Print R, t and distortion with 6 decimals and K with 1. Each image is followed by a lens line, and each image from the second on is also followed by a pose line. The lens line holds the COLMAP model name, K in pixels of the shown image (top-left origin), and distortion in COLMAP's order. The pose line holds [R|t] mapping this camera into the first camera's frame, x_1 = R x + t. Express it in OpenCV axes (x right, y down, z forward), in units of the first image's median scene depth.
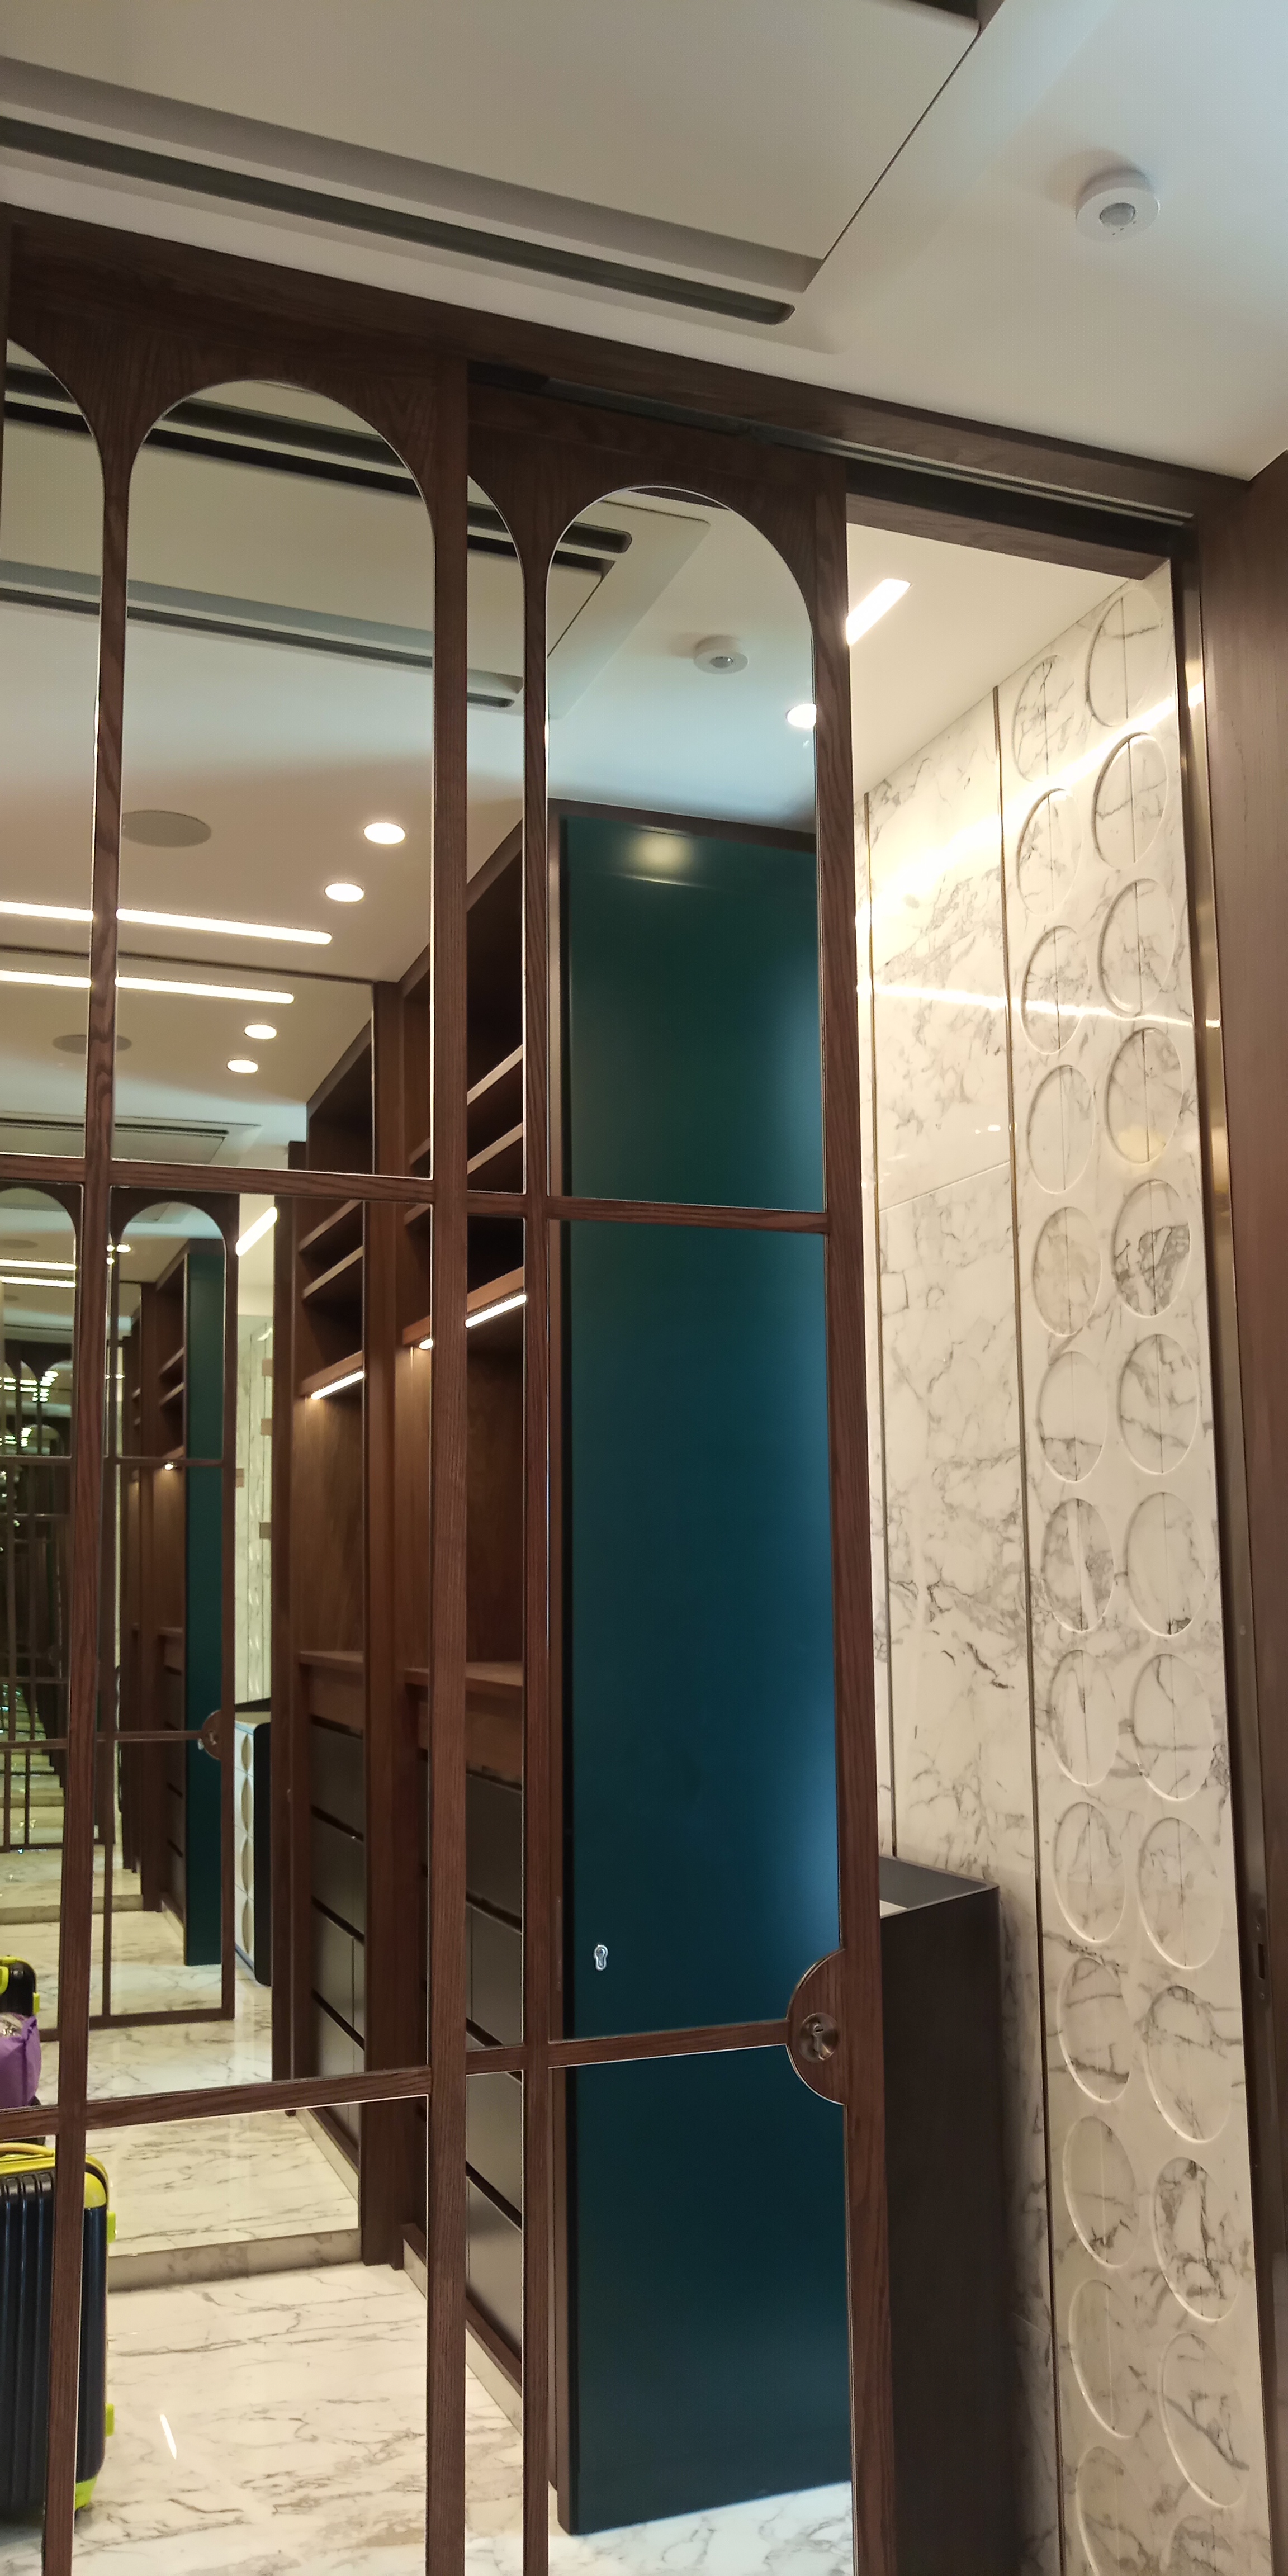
lens RADIAL K [[2002.1, 0, 639.4], [0, 2002.1, 1294.6], [0, 0, 1]] dist [-0.040949, 0.002417]
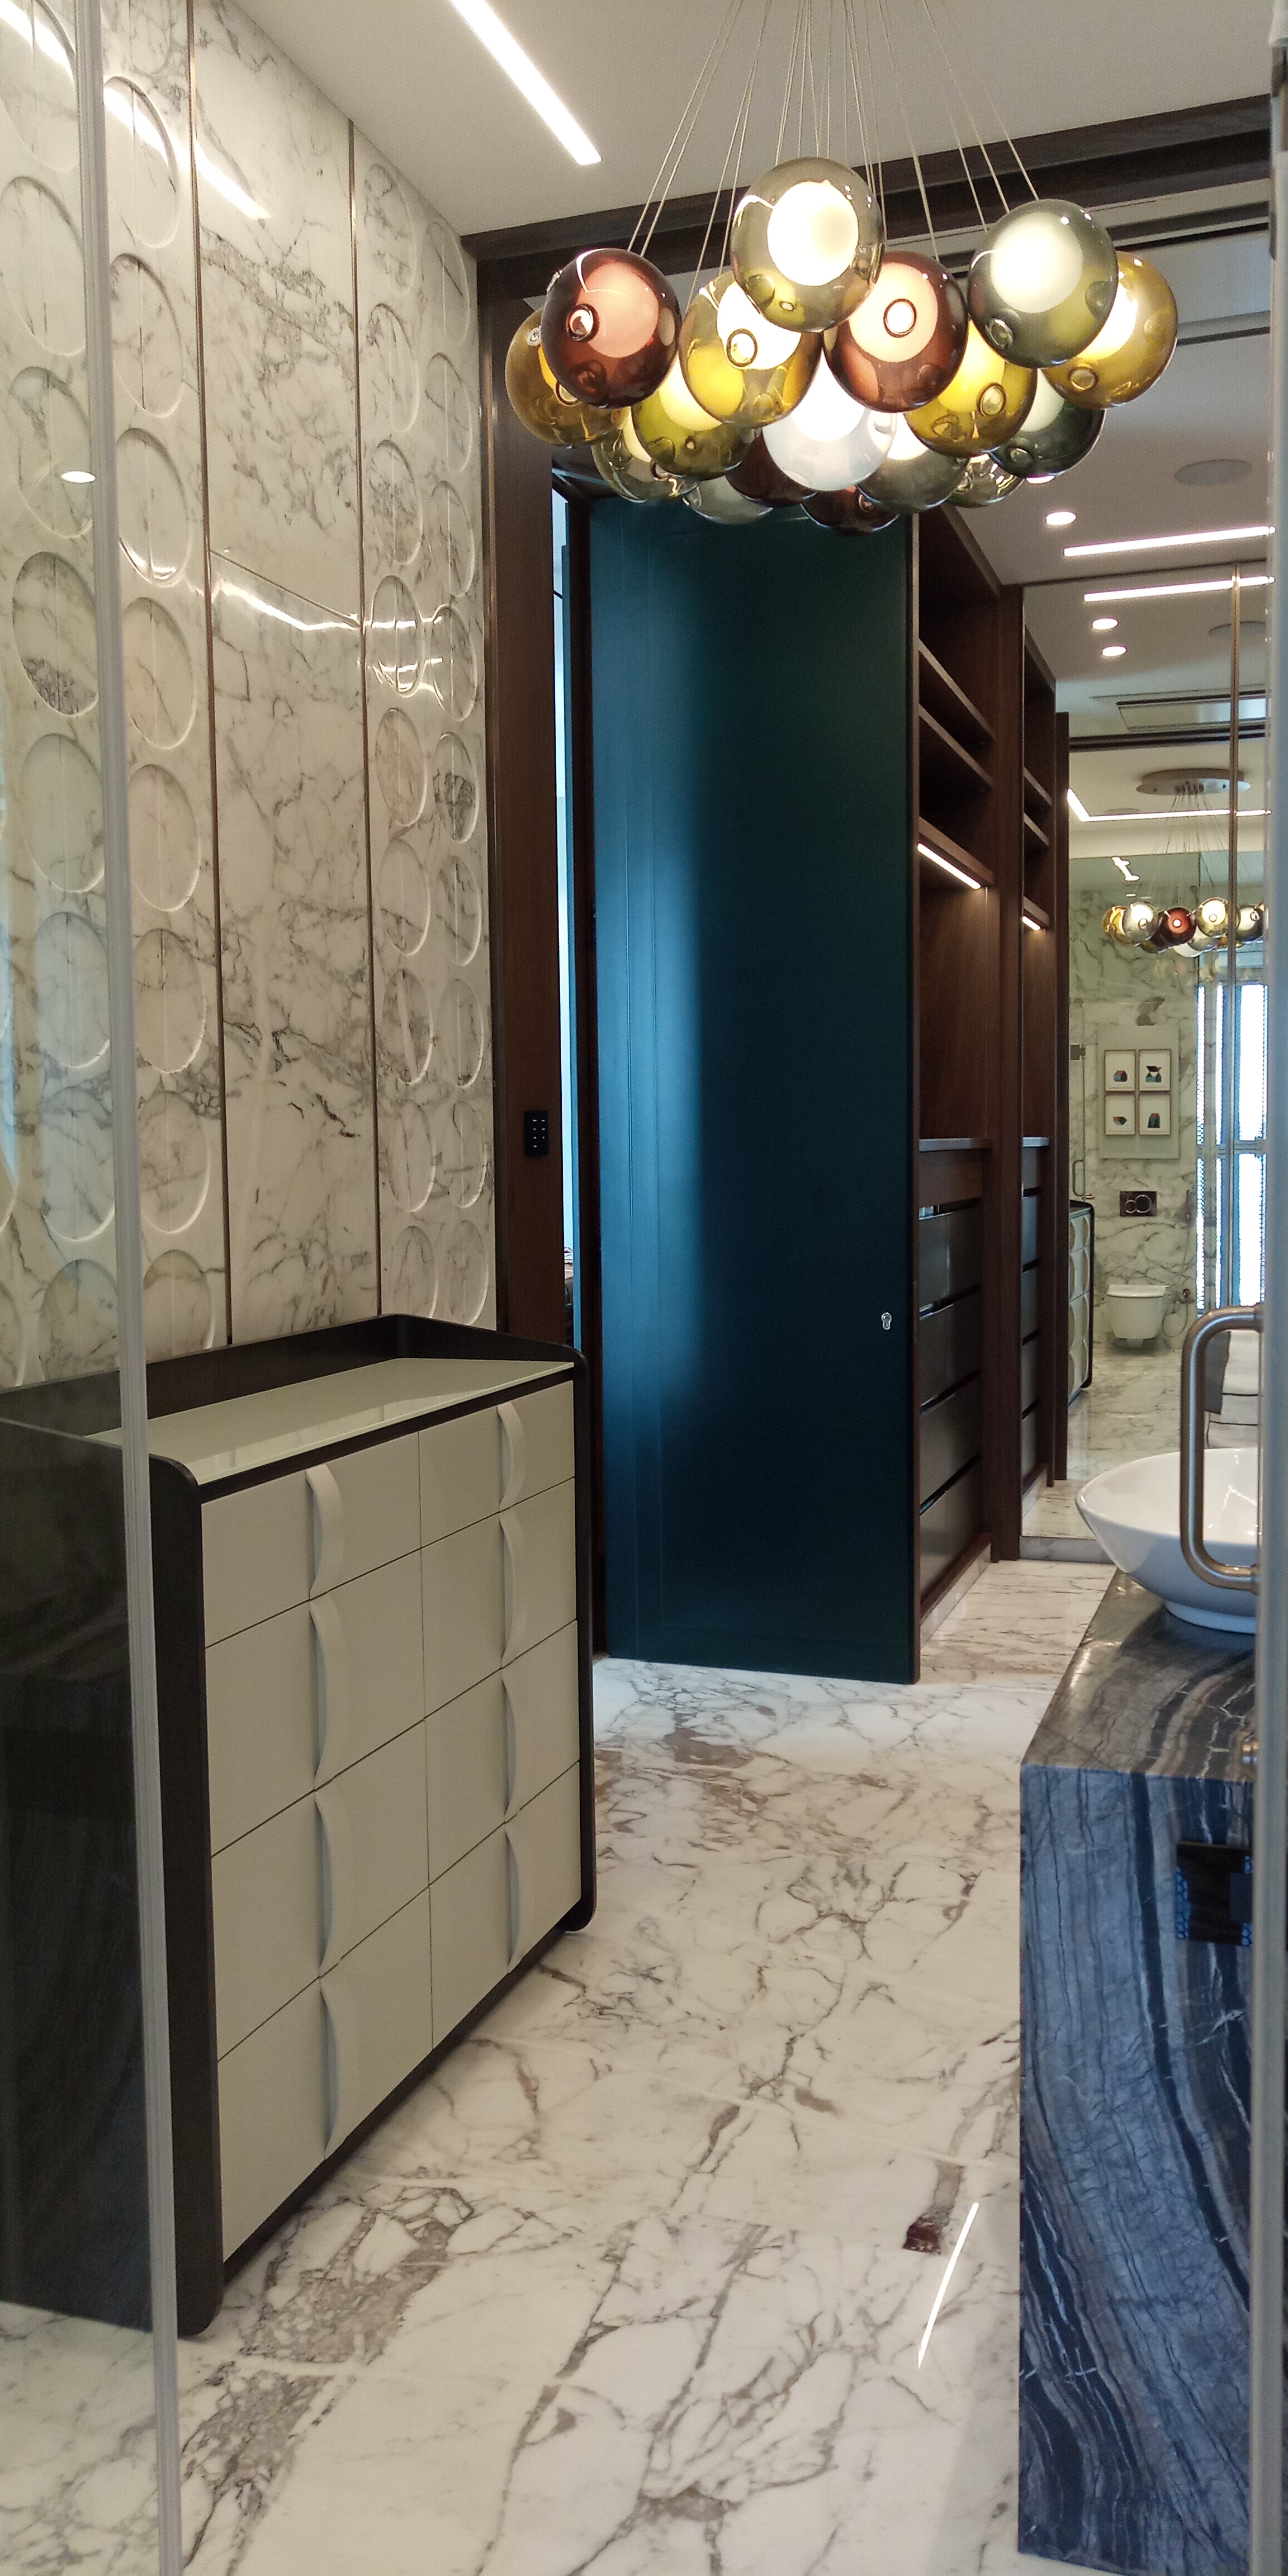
lens RADIAL K [[2002.1, 0, 642.0], [0, 2002.1, 1282.4], [0, 0, 1]] dist [-0.040949, 0.002417]
pose [[-0.770828, -0.040284, 0.635768, -0.578824], [-0.085186, 0.995554, -0.040201, 0.291355], [-0.631322, -0.085147, -0.770833, 1.644278]]
